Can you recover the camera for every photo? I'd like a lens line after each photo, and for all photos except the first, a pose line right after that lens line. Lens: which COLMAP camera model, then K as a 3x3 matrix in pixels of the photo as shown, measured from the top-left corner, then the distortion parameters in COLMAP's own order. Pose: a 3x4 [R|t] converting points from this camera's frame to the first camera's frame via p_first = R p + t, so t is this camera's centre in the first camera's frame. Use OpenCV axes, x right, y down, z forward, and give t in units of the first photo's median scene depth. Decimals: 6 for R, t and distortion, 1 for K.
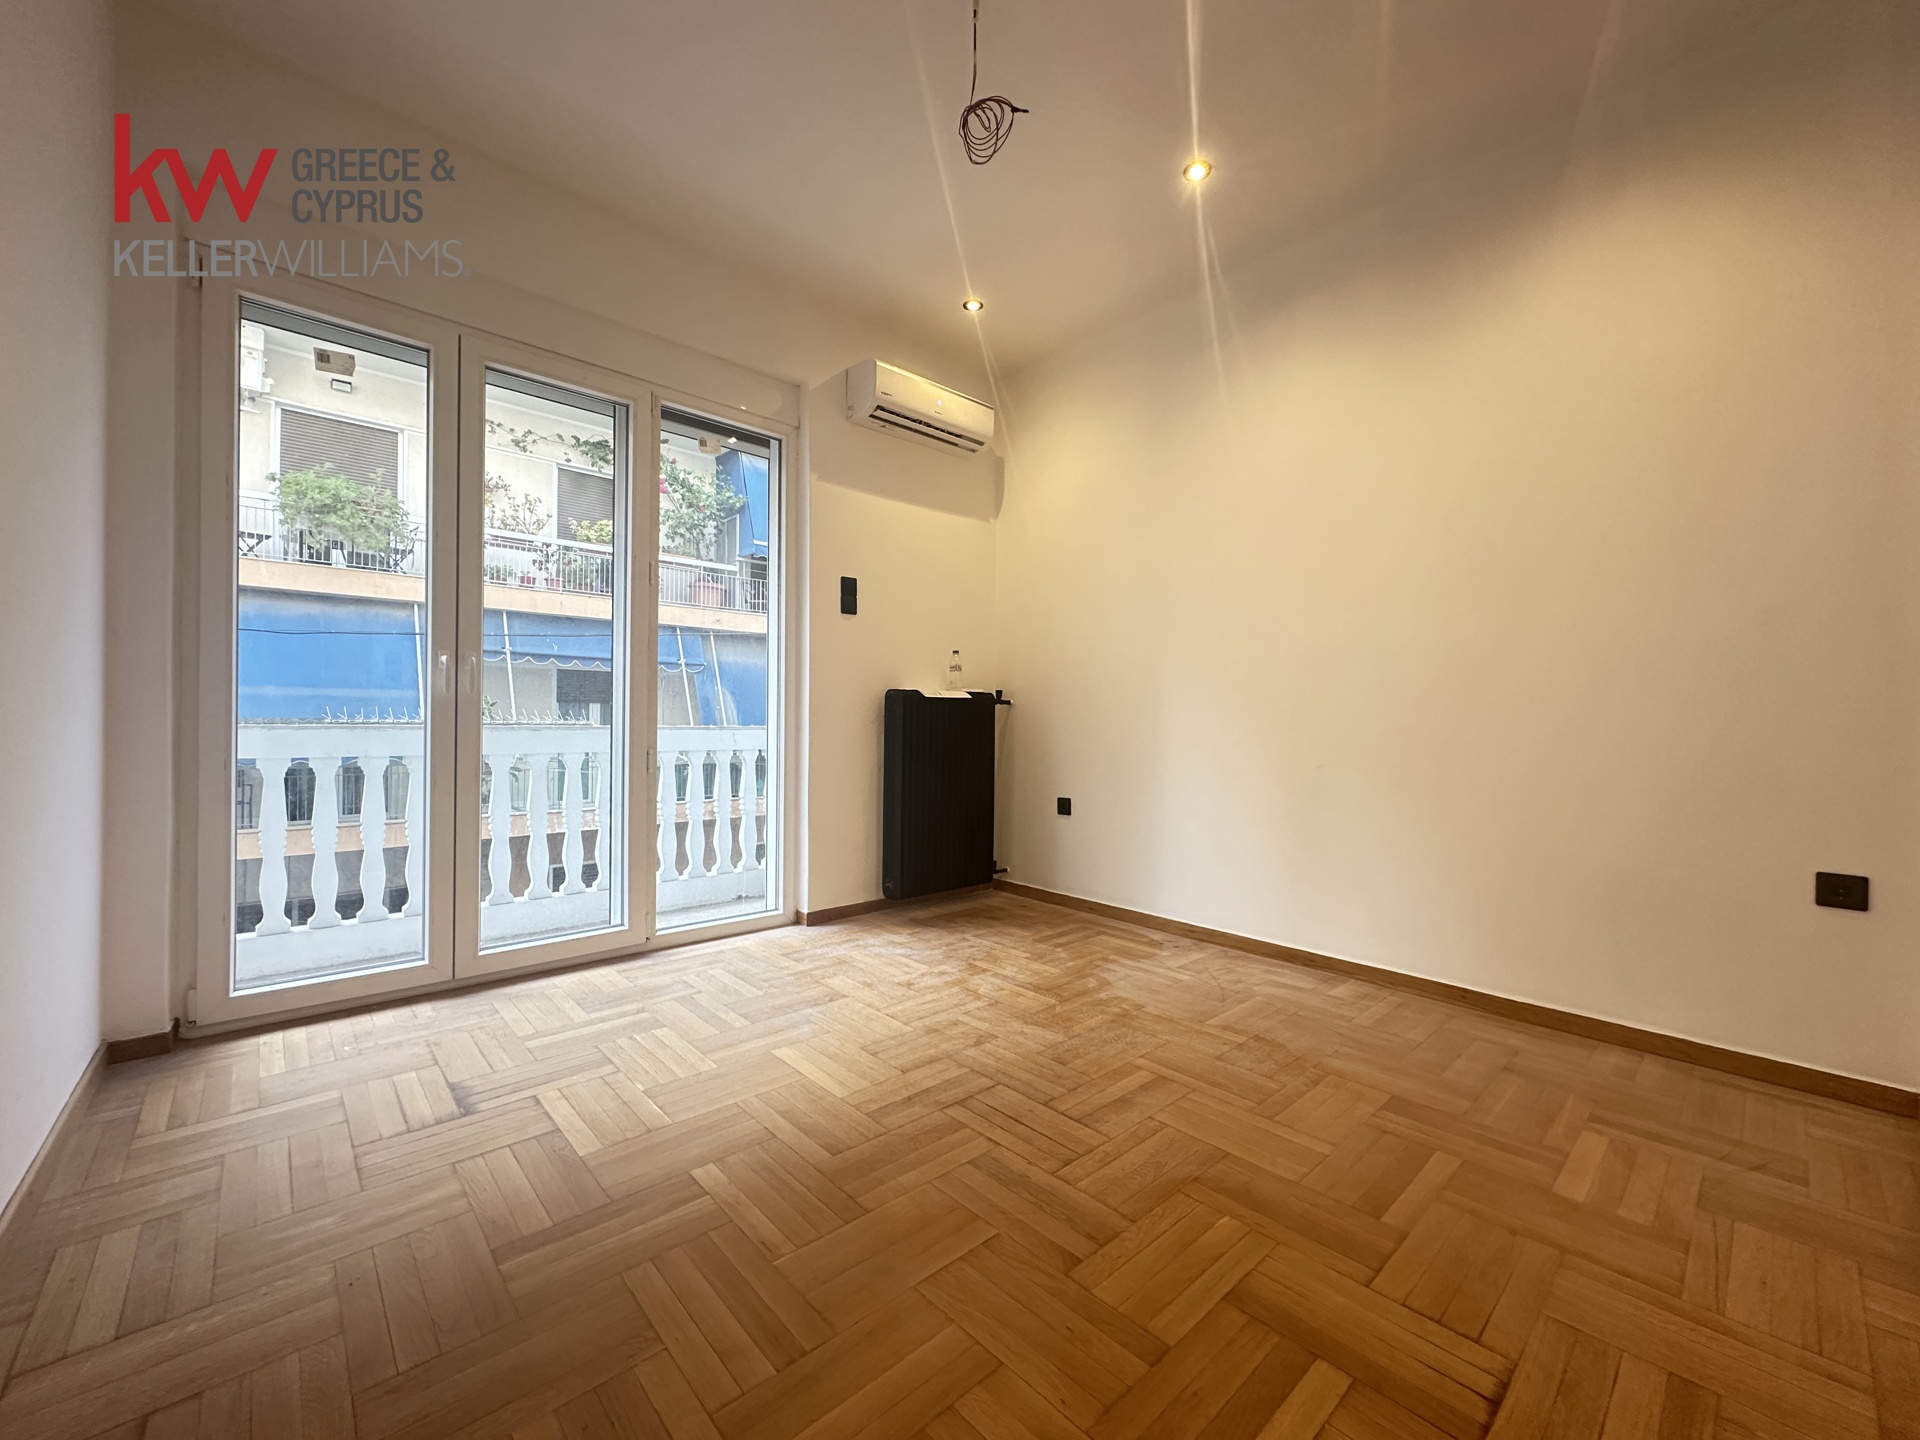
lens RADIAL K [[764.2, 0, 960.0], [0, 764.2, 720.0], [0, 0, 1]] dist [0.003551, 0.000149]
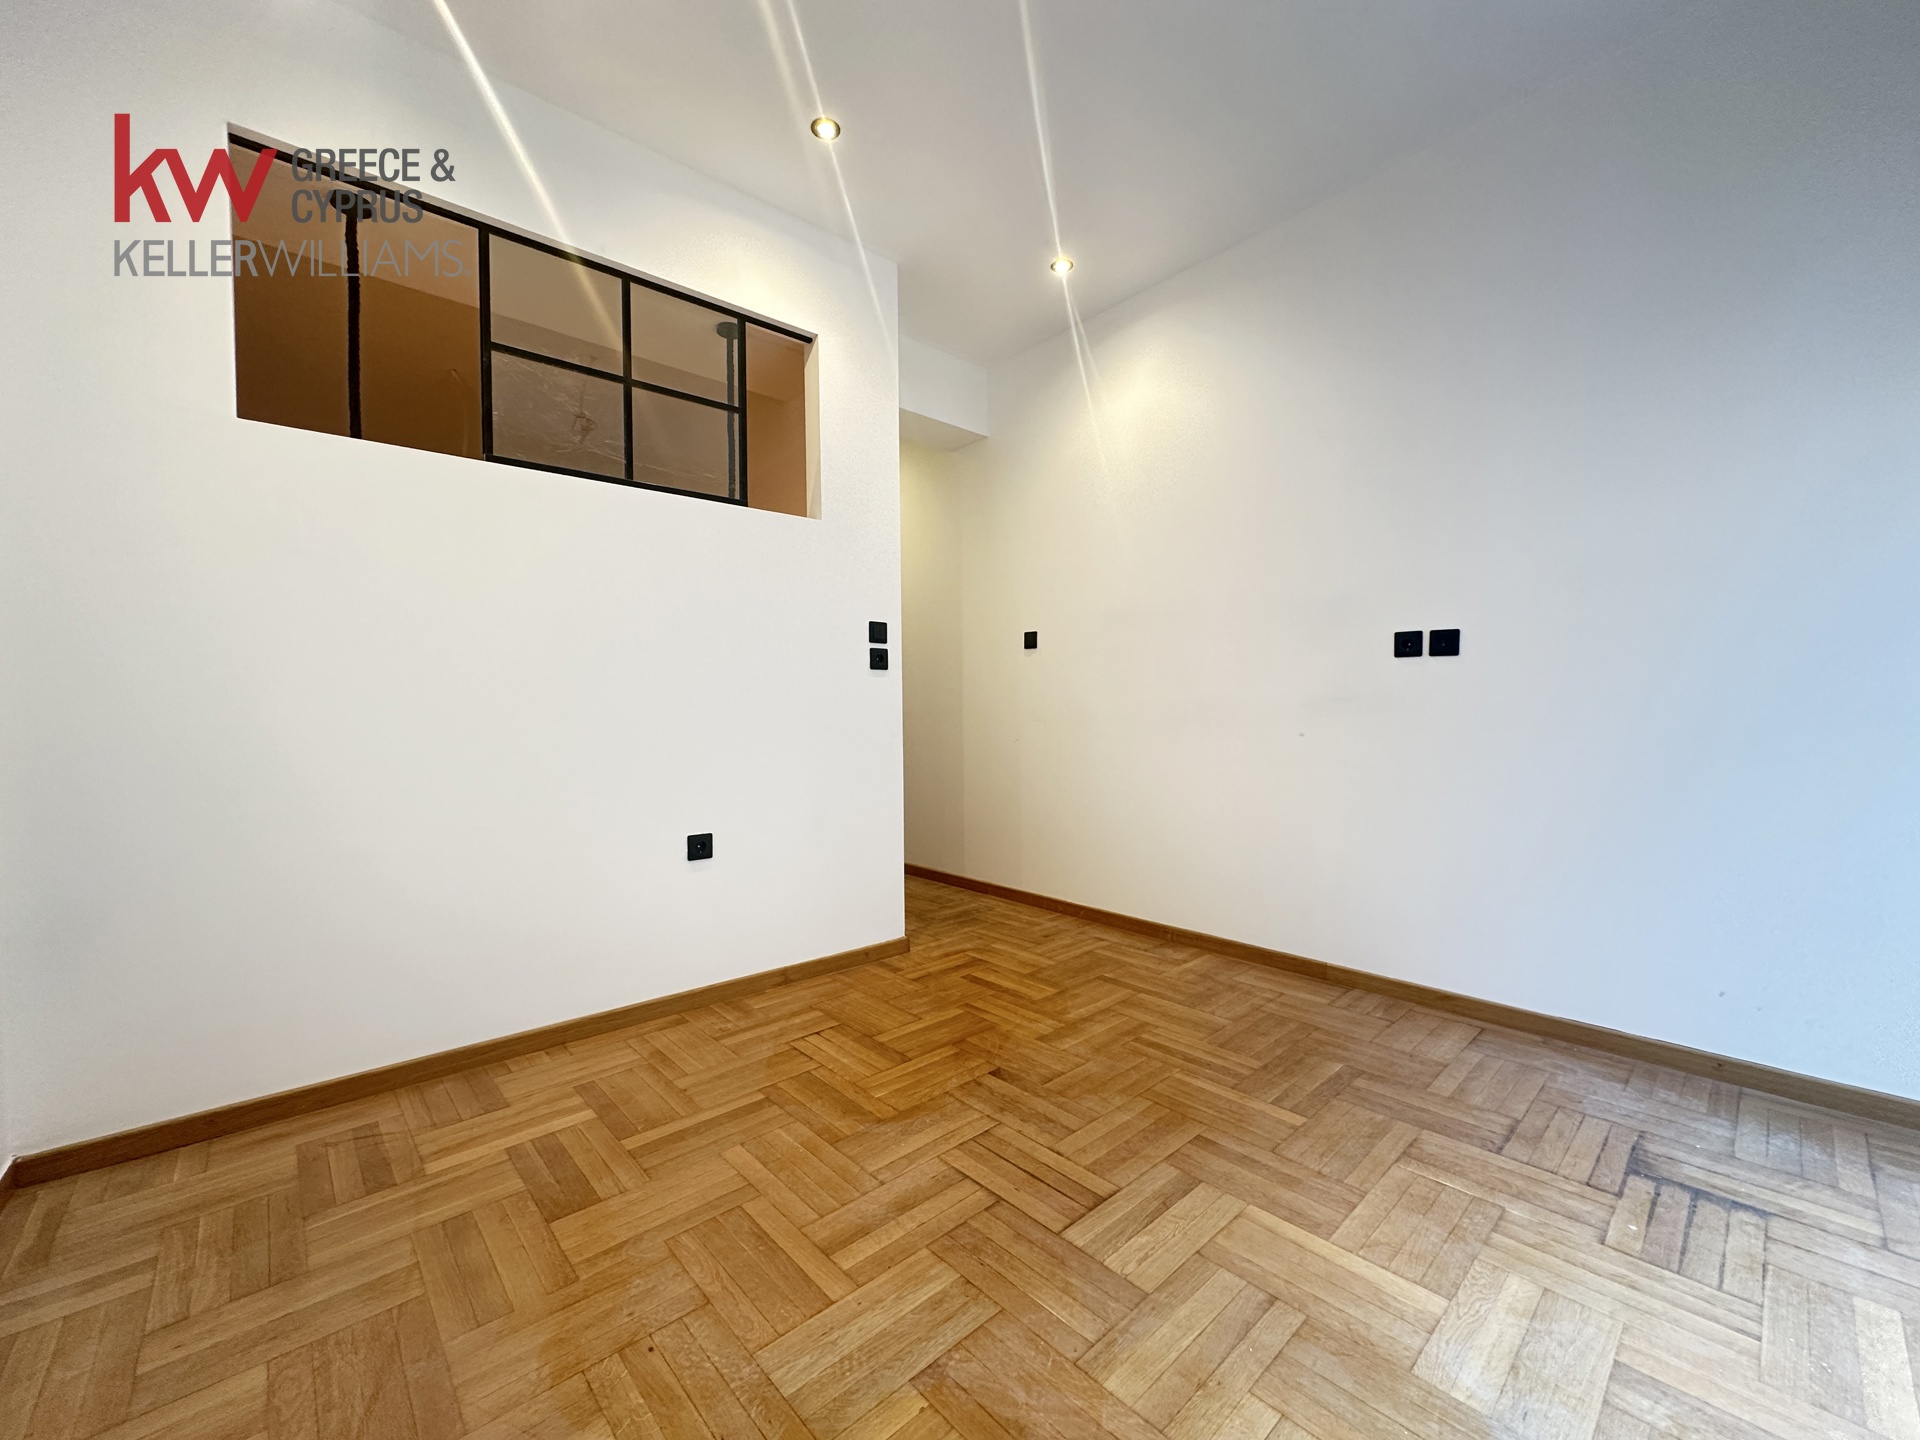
lens RADIAL K [[764.2, 0, 960.0], [0, 764.2, 720.0], [0, 0, 1]] dist [0.003551, 0.000149]
pose [[-0.999995, -0.002546, 0.002074, 0.166770], [-0.002521, 0.999923, 0.012189, -0.034222], [-0.002105, 0.012183, -0.999924, 1.978939]]
